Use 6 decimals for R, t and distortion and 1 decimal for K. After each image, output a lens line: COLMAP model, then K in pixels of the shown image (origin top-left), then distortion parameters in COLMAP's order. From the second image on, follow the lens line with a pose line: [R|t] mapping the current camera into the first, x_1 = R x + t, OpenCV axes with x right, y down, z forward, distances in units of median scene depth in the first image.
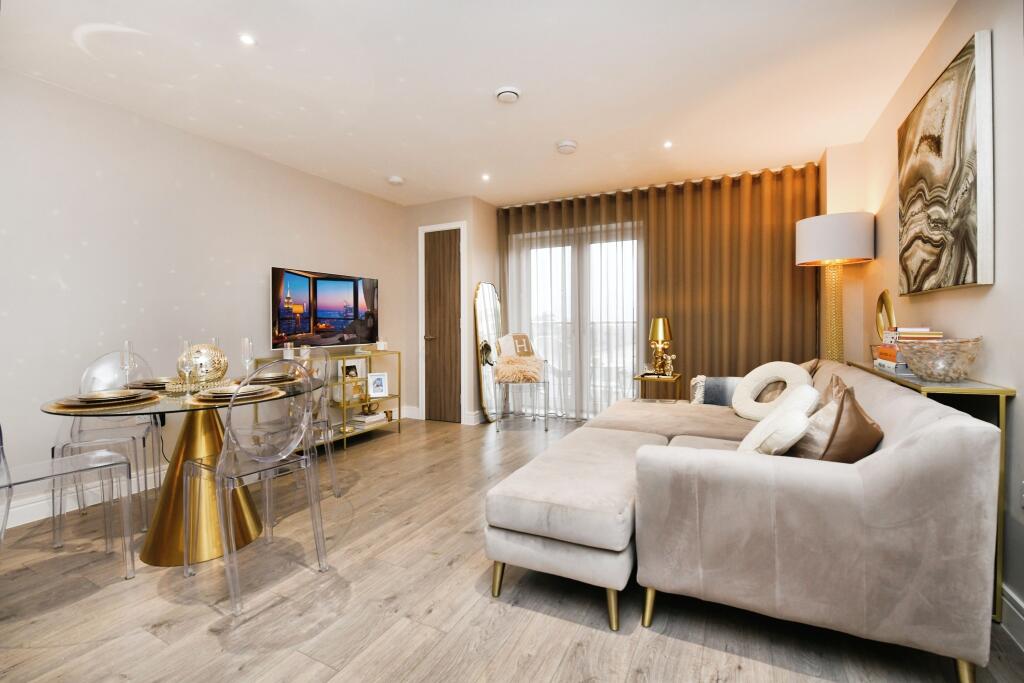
lens RADIAL K [[443.3, 0, 516.7], [0, 443.3, 335.6], [0, 0, 1]] dist [-0.017247, -0.000356]
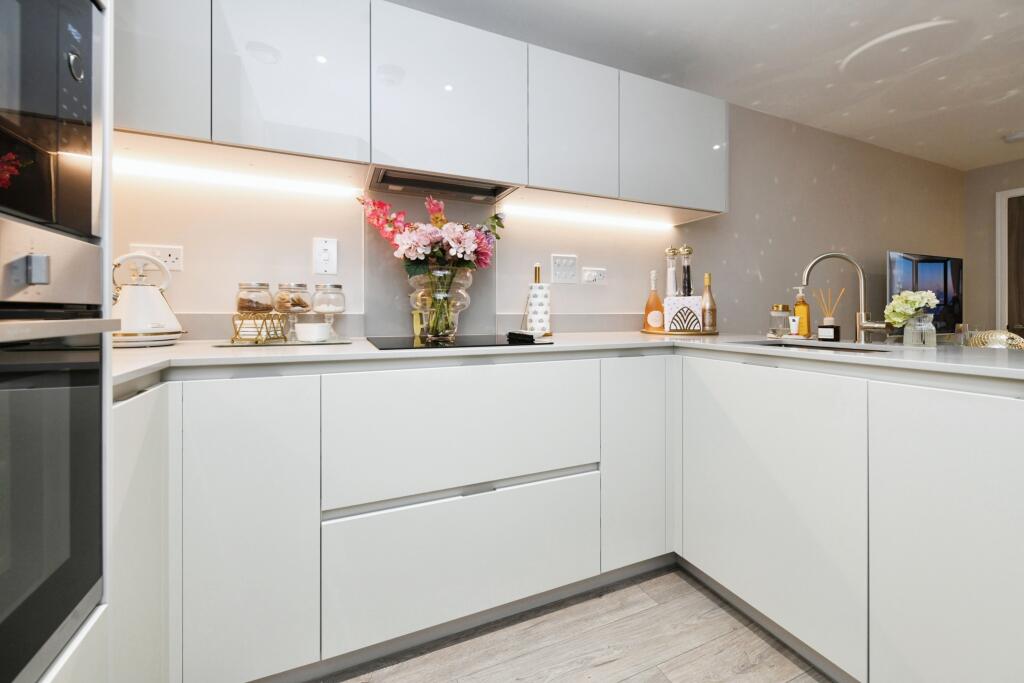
lens RADIAL K [[417.7, 0, 519.0], [0, 417.7, 315.1], [0, 0, 1]] dist [-0.001073, 0.000007]
pose [[0.772791, 0.009242, -0.634593, -0.725676], [-0.019727, 0.999761, -0.009463, 0.011963], [0.634353, 0.019832, 0.772789, -0.272518]]
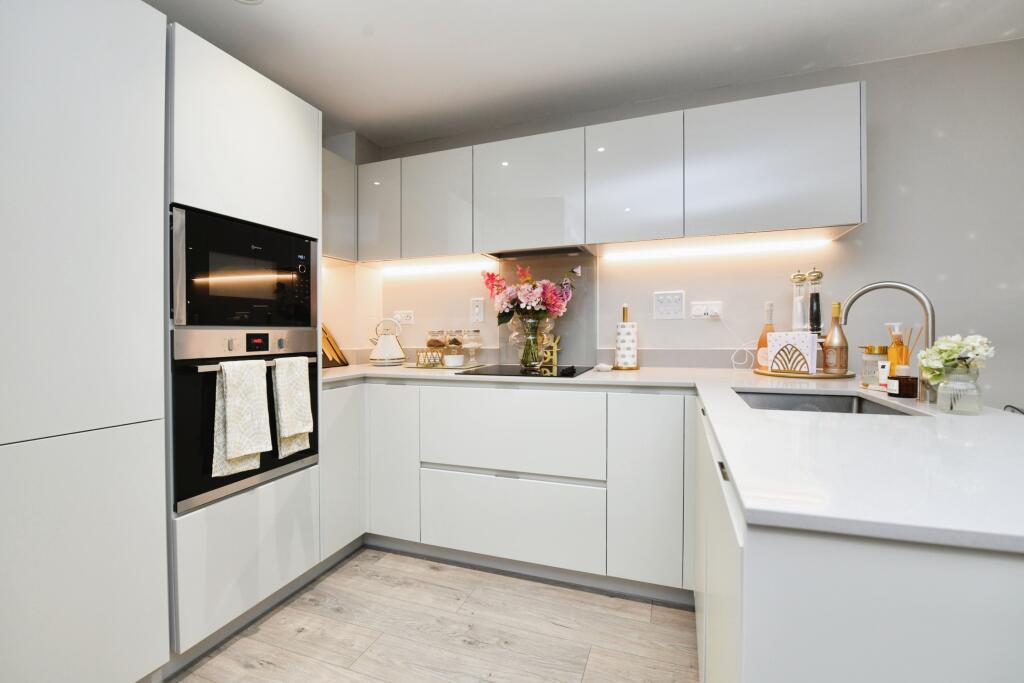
lens RADIAL K [[437.6, 0, 516.5], [0, 437.6, 338.2], [0, 0, 1]] dist [-0.013924, -0.000111]
pose [[0.112147, 0.015371, -0.993573, -0.352954], [-0.015548, 0.999785, 0.013713, -0.027437], [0.993570, 0.013911, 0.112362, -0.000405]]
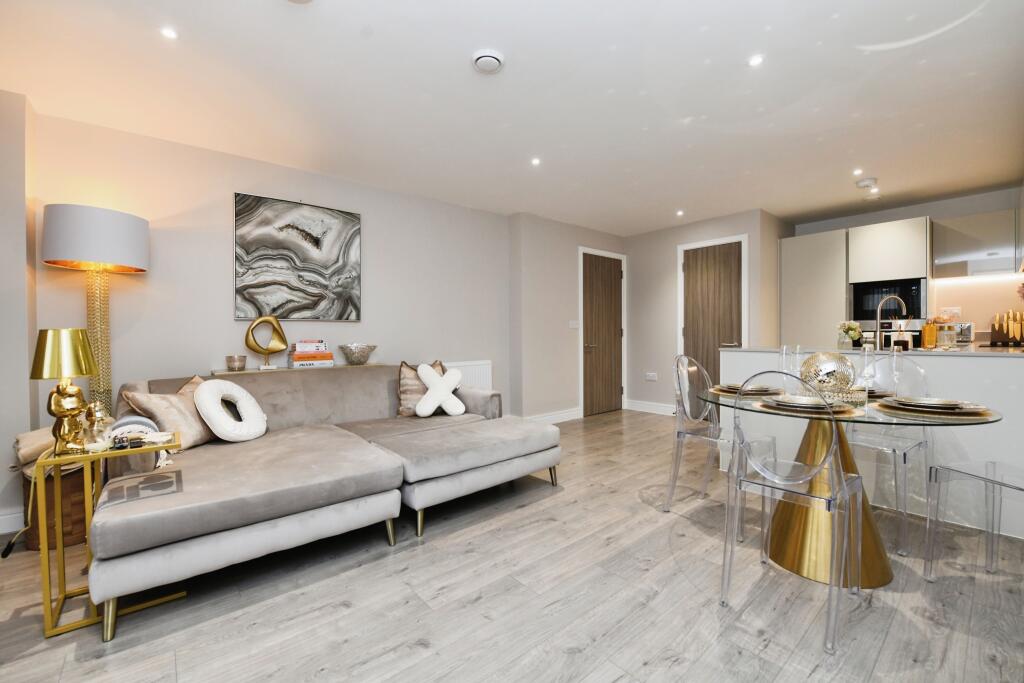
lens RADIAL K [[421.9, 0, 515.8], [0, 421.9, 343.3], [0, 0, 1]] dist [-0.017450, -0.000337]
pose [[-0.918281, 0.006062, 0.395883, -0.359708], [0.024107, 0.998884, 0.040620, -0.037955], [-0.395195, 0.046844, -0.917402, 1.607950]]
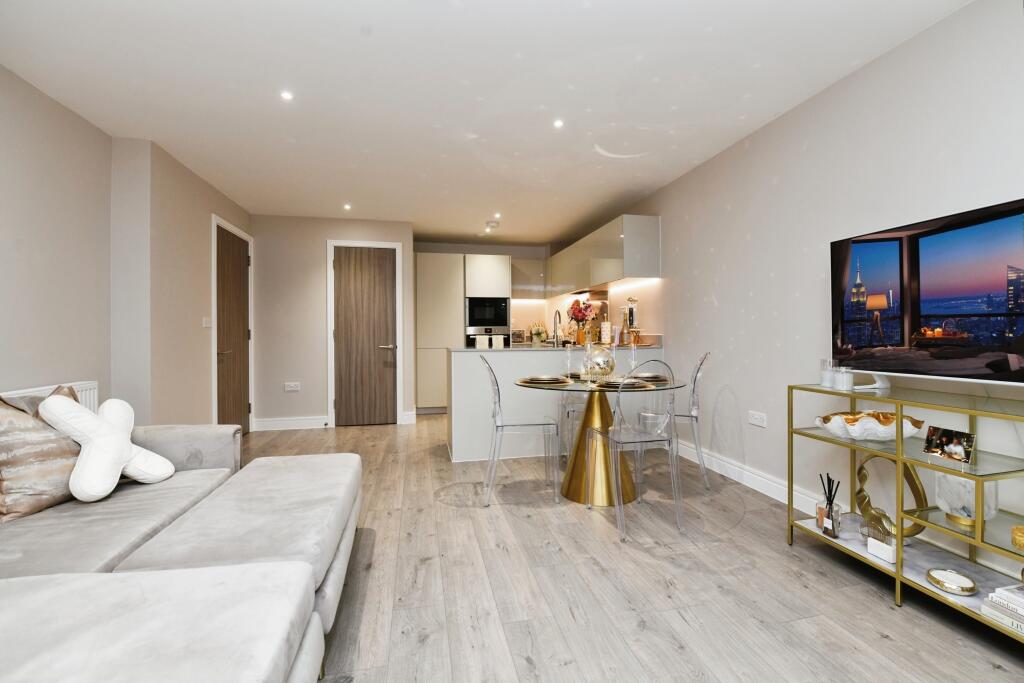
lens RADIAL K [[443.3, 0, 516.7], [0, 443.3, 335.6], [0, 0, 1]] dist [-0.017247, -0.000356]
pose [[-0.776632, 0.010682, -0.629864, 0.260897], [-0.005787, 0.999693, 0.024090, -0.037055], [0.629928, 0.022354, -0.776332, 1.470931]]
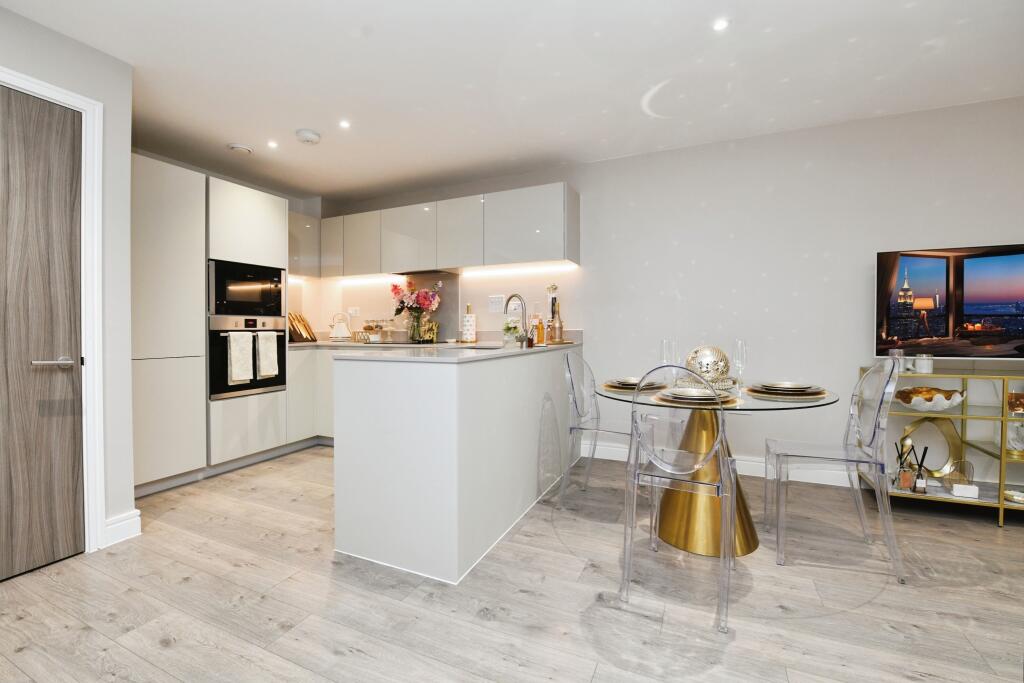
lens RADIAL K [[428.7, 0, 517.3], [0, 428.7, 335.5], [0, 0, 1]] dist [-0.020094, -0.000280]
pose [[0.044997, 0.019189, -0.998803, 0.211329], [-0.018927, 0.999652, 0.018353, -0.010119], [0.998808, 0.018078, 0.045345, 0.391423]]
